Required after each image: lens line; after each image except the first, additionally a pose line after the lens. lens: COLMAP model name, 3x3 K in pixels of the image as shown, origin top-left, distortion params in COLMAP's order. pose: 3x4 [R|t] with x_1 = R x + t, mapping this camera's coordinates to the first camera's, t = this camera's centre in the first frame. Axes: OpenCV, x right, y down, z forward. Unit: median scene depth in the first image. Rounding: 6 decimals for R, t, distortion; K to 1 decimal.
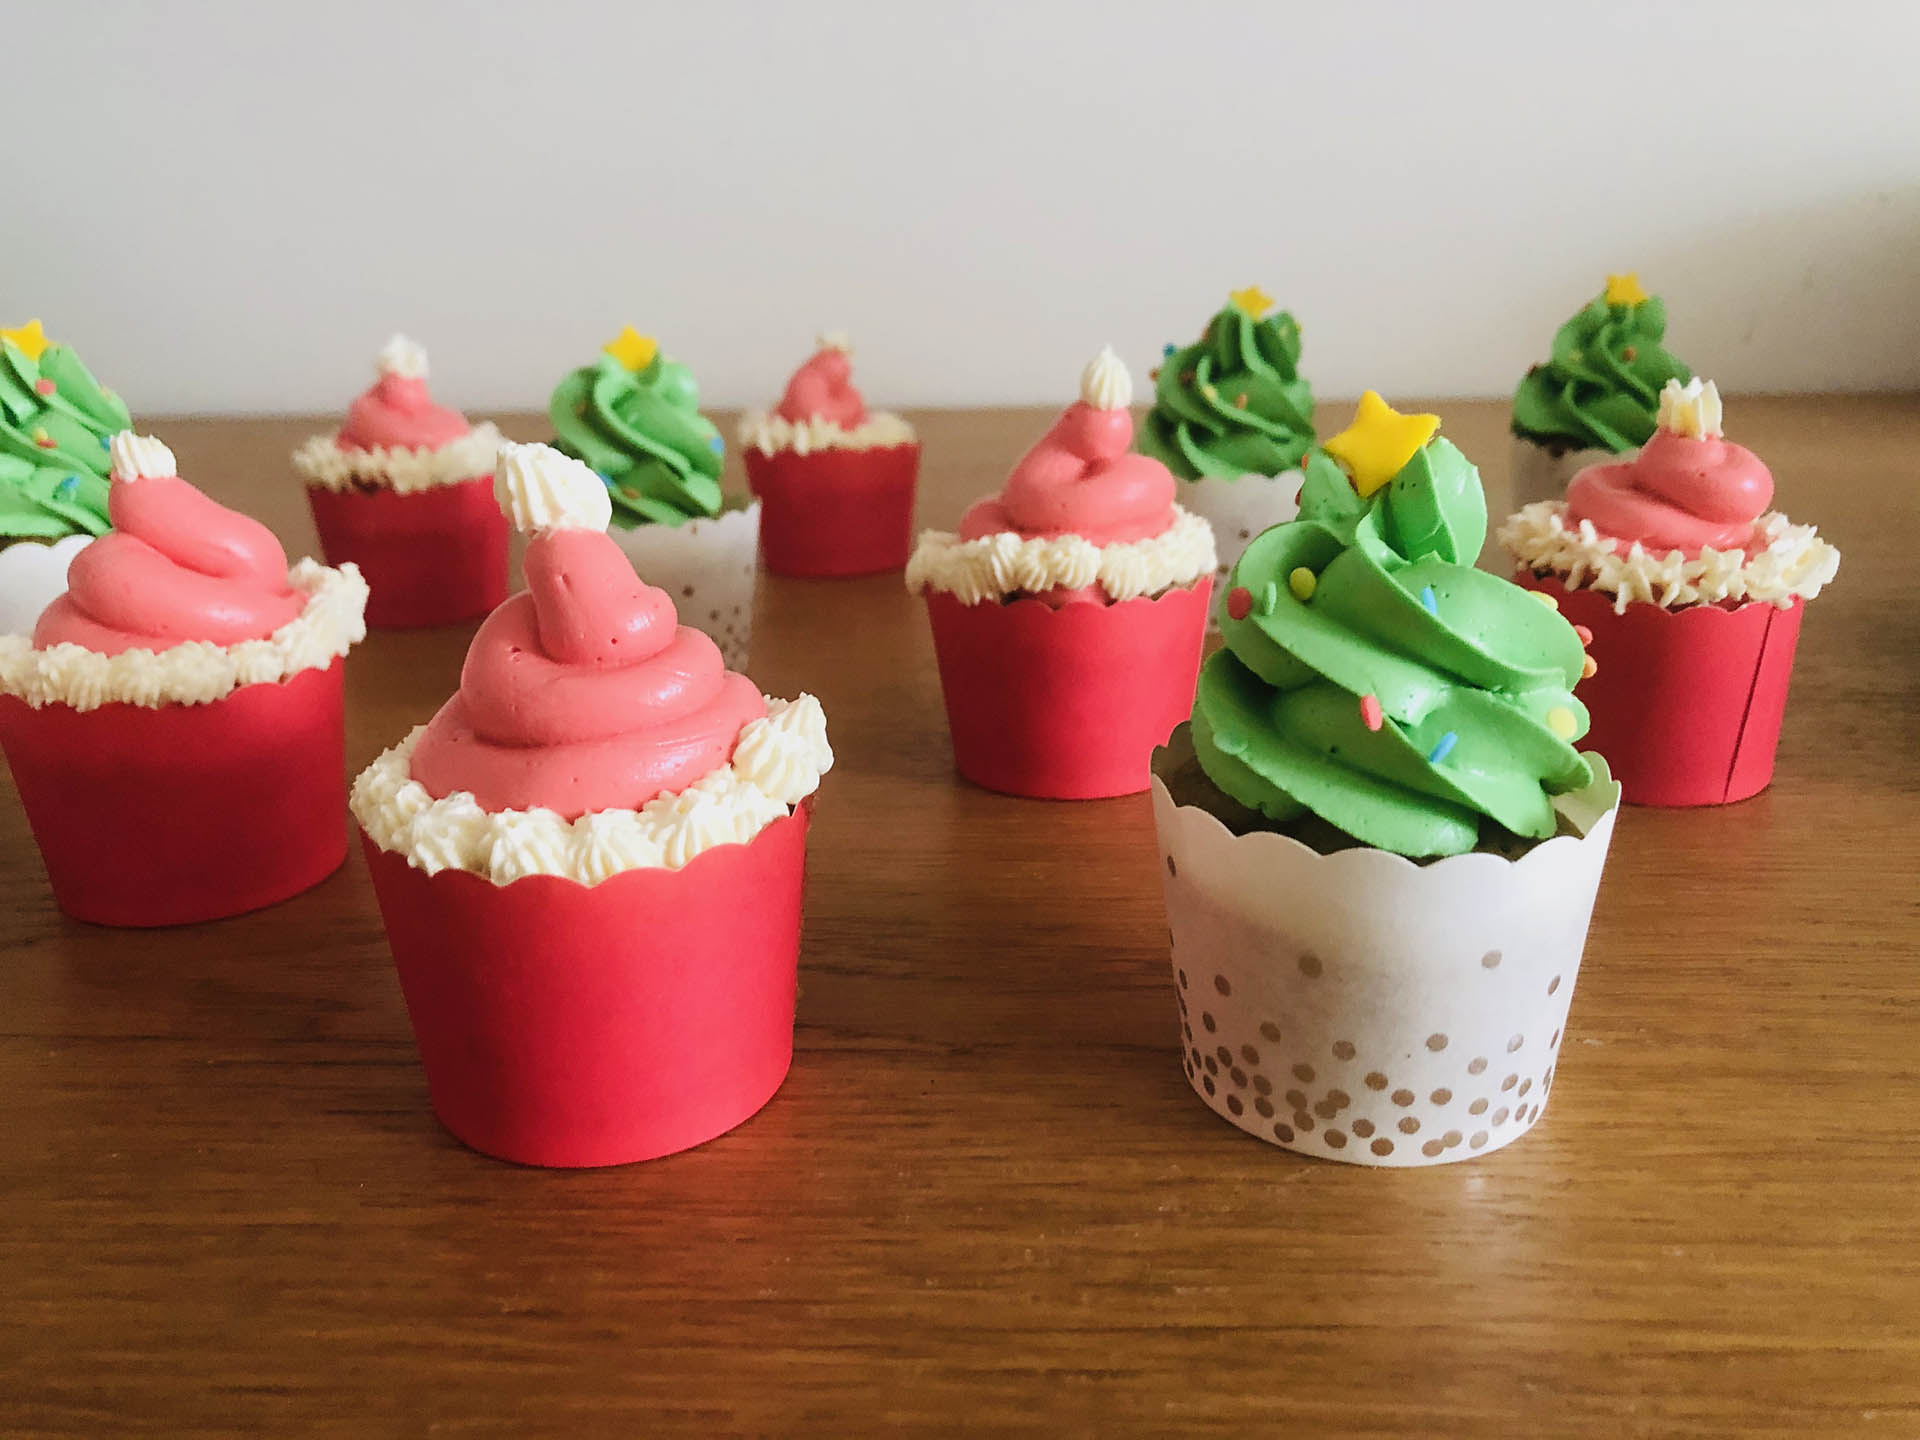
lens RADIAL K [[1628.4, 0, 964.6], [0, 1628.4, 702.3], [0, 0, 1]] dist [-0.017875, 0.028911]
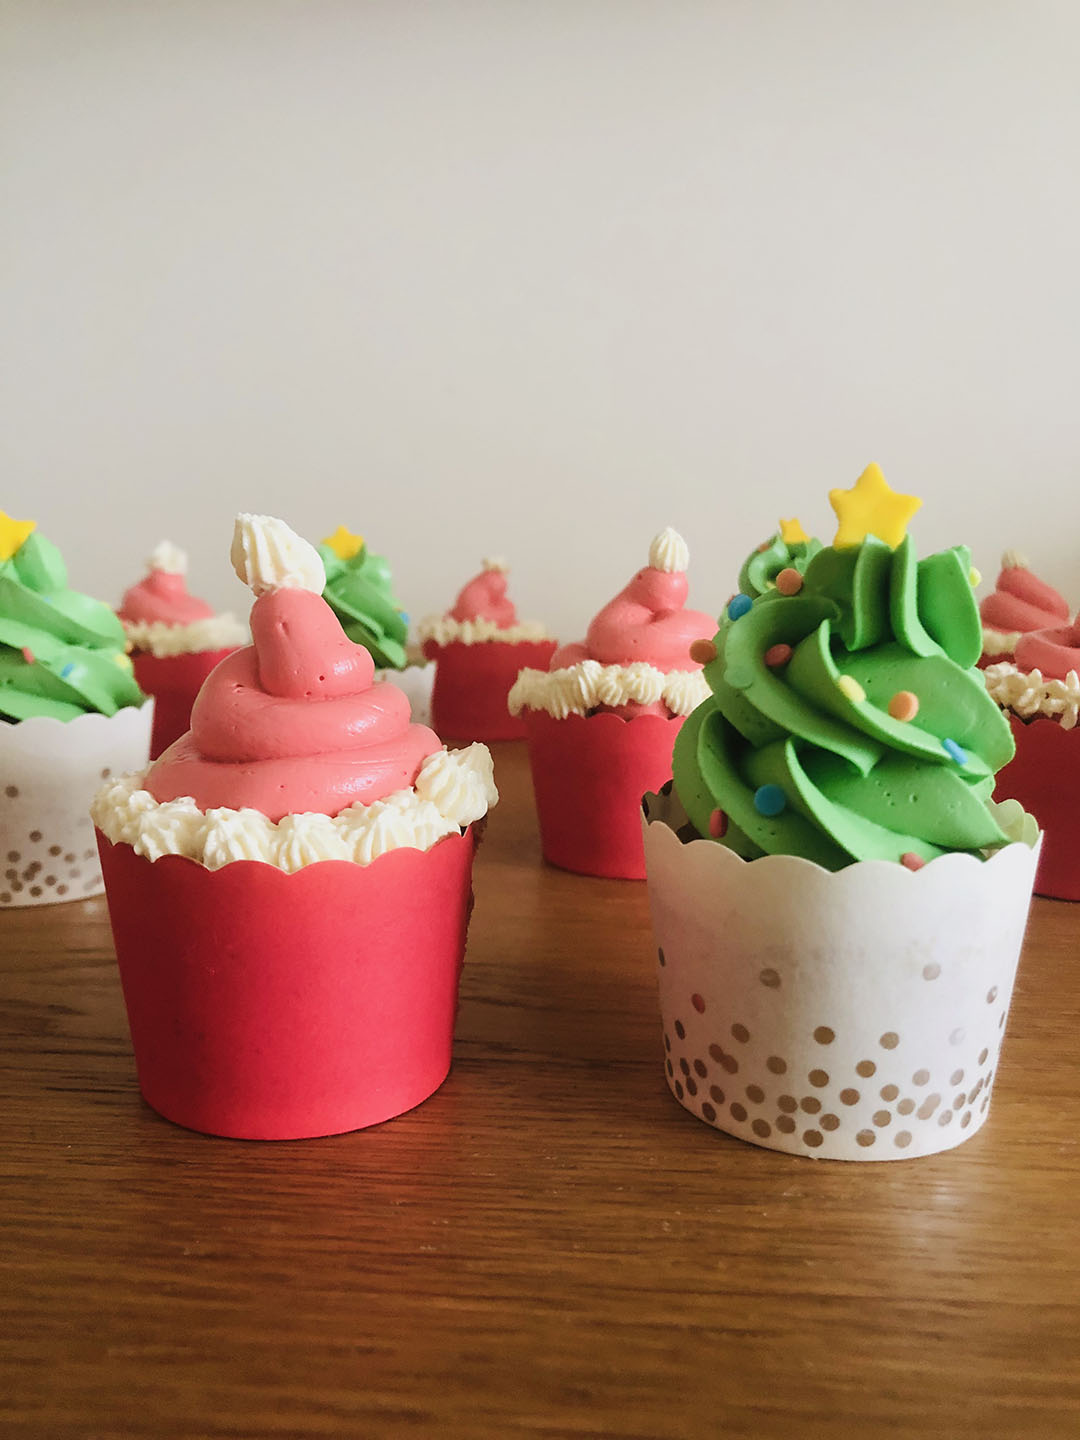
lens RADIAL K [[1221.3, 0, 535.3], [0, 1221.3, 709.9], [0, 0, 1]] dist [-0.017875, 0.028911]
pose [[0.998959, 0.030178, -0.034200, -0.027216], [-0.035160, 0.987142, -0.155934, 0.113133], [0.029054, 0.156974, 0.987175, 0.122244]]
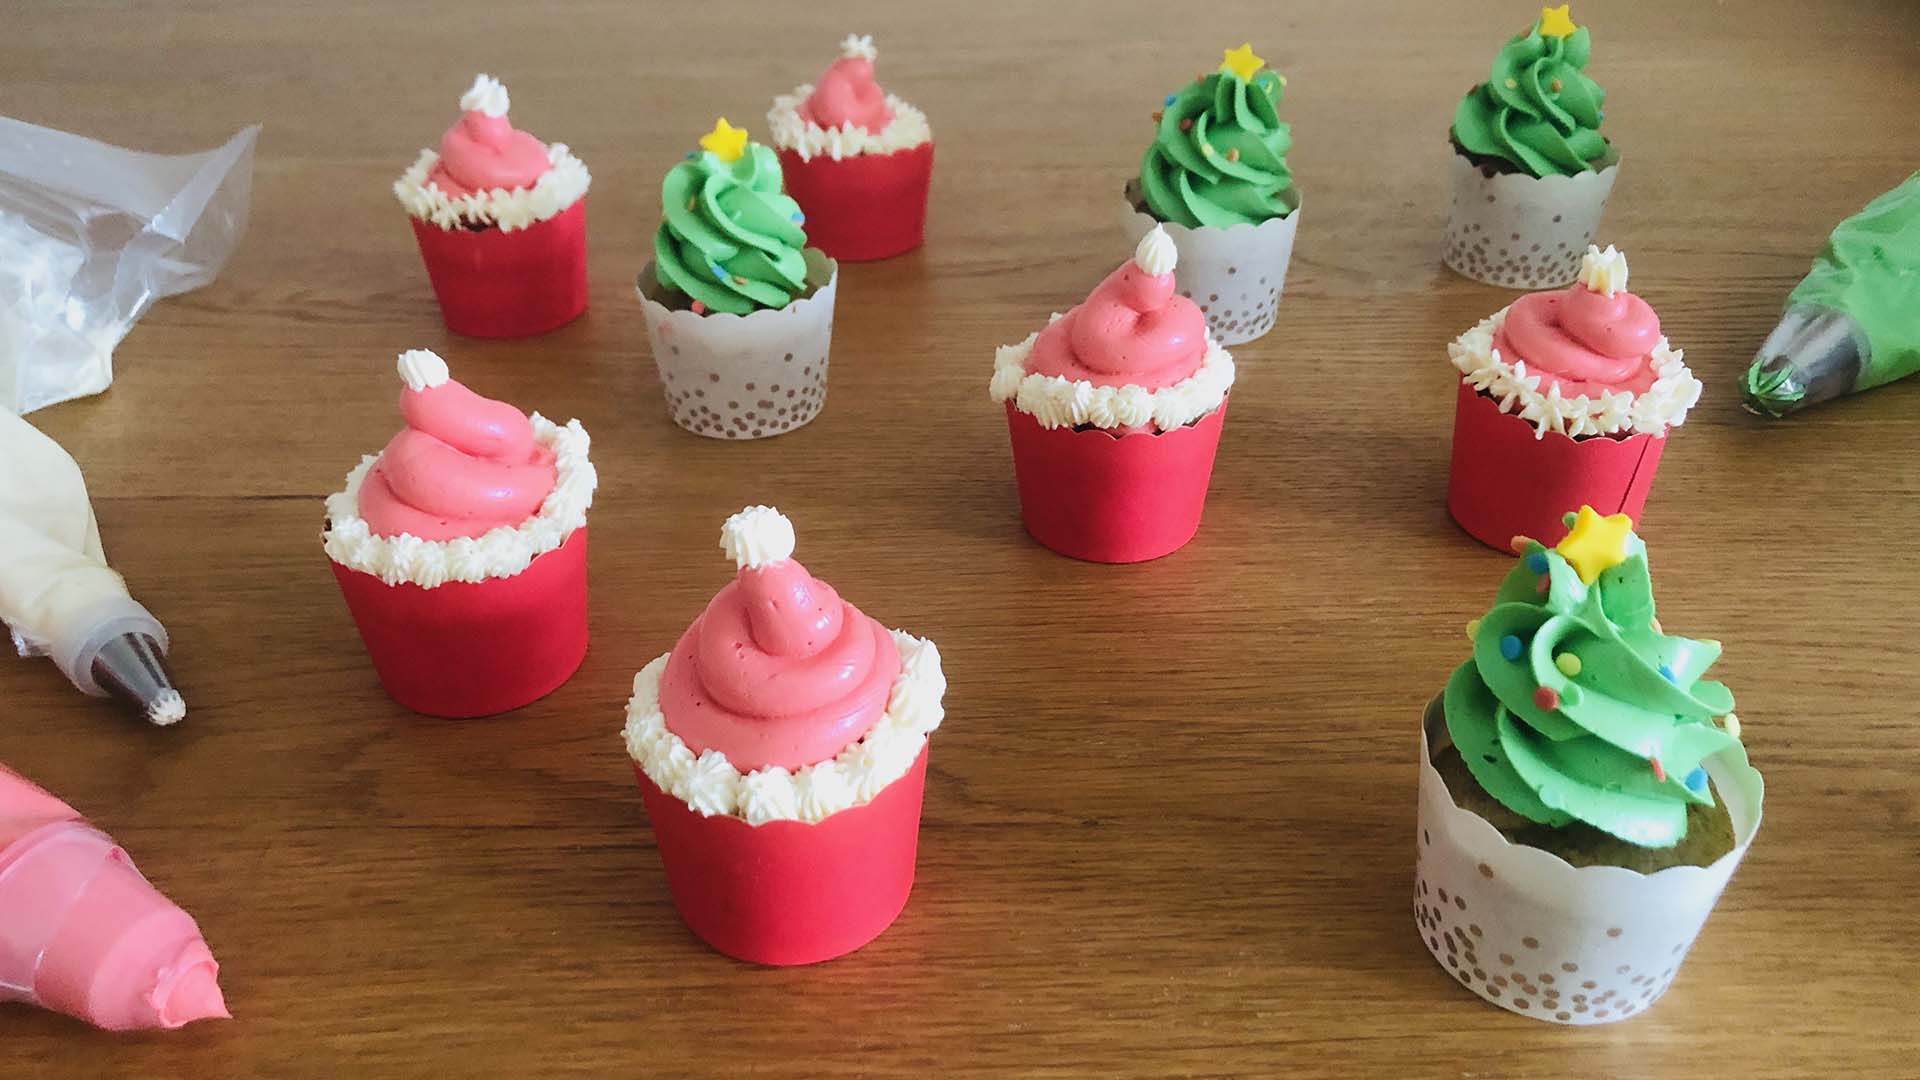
lens RADIAL K [[1622.4, 0, 949.7], [0, 1622.4, 530.2], [0, 0, 1]] dist [0.013494, -0.040722]
pose [[0.997574, -0.029880, 0.062881, -0.235973], [0.011941, 0.963265, 0.268287, -0.486400], [-0.068588, -0.266885, 0.961285, -0.386471]]
